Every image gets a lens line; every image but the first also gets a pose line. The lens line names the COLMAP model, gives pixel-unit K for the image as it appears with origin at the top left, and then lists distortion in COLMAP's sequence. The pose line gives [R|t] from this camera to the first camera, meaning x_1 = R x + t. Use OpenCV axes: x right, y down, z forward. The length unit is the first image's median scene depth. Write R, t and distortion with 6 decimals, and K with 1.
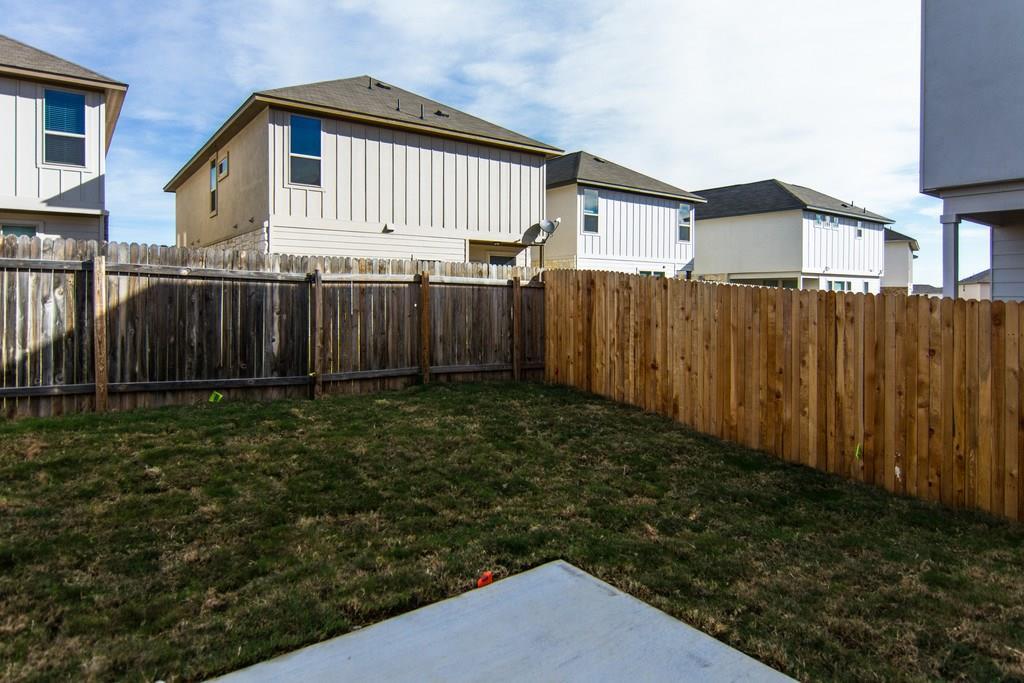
lens RADIAL K [[607.7, 0, 509.0], [0, 607.7, 297.5], [0, 0, 1]] dist [-0.023113, 0.000812]
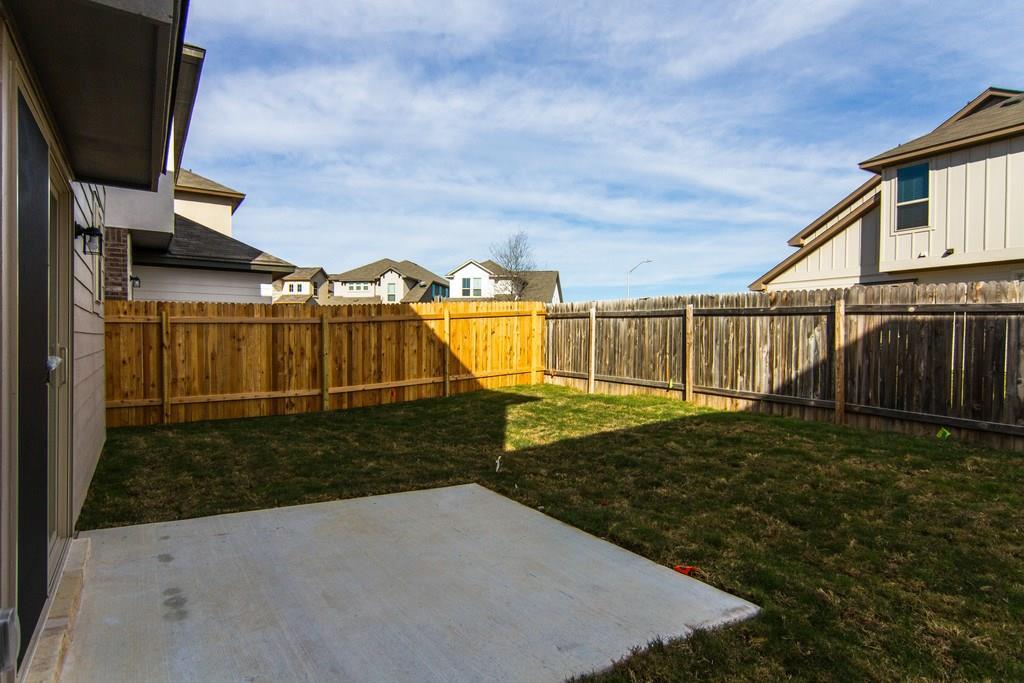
lens RADIAL K [[578.1, 0, 515.4], [0, 578.1, 344.4], [0, 0, 1]] dist [0.000737, 0.000277]
pose [[-0.069395, -0.000053, -0.997589, 0.438920], [-0.013633, 0.999907, 0.000895, 0.024204], [0.997496, 0.013663, -0.069389, 0.319721]]
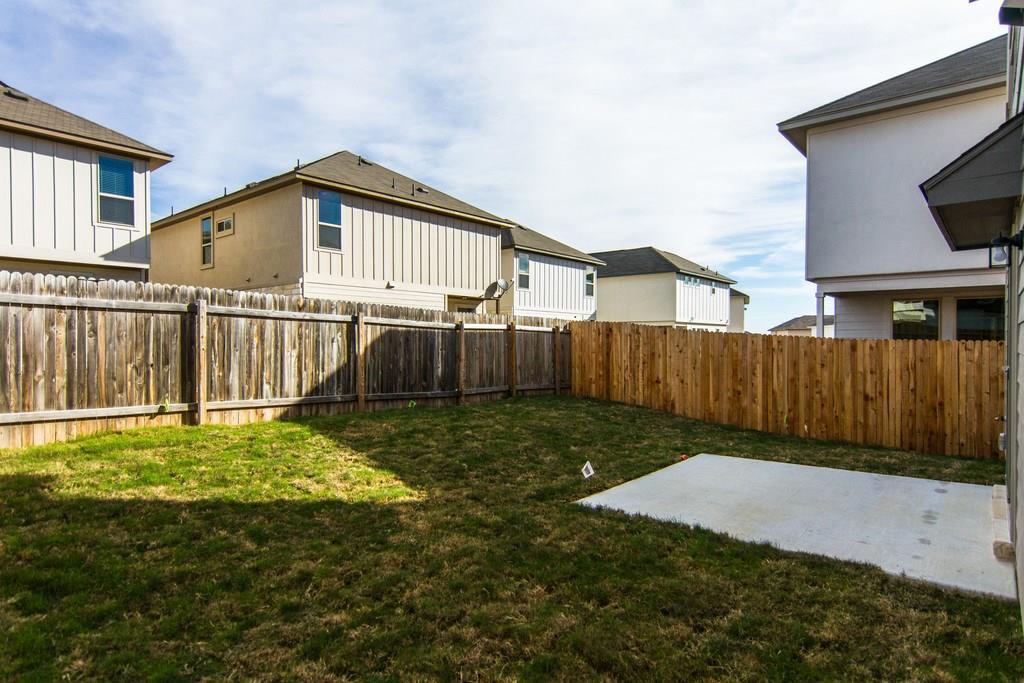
lens RADIAL K [[578.1, 0, 515.4], [0, 578.1, 344.4], [0, 0, 1]] dist [0.000737, 0.000277]
pose [[0.972808, -0.004019, 0.231579, -0.496029], [0.003588, 0.999991, 0.002283, 0.009314], [-0.231586, -0.001390, 0.972813, -0.427185]]
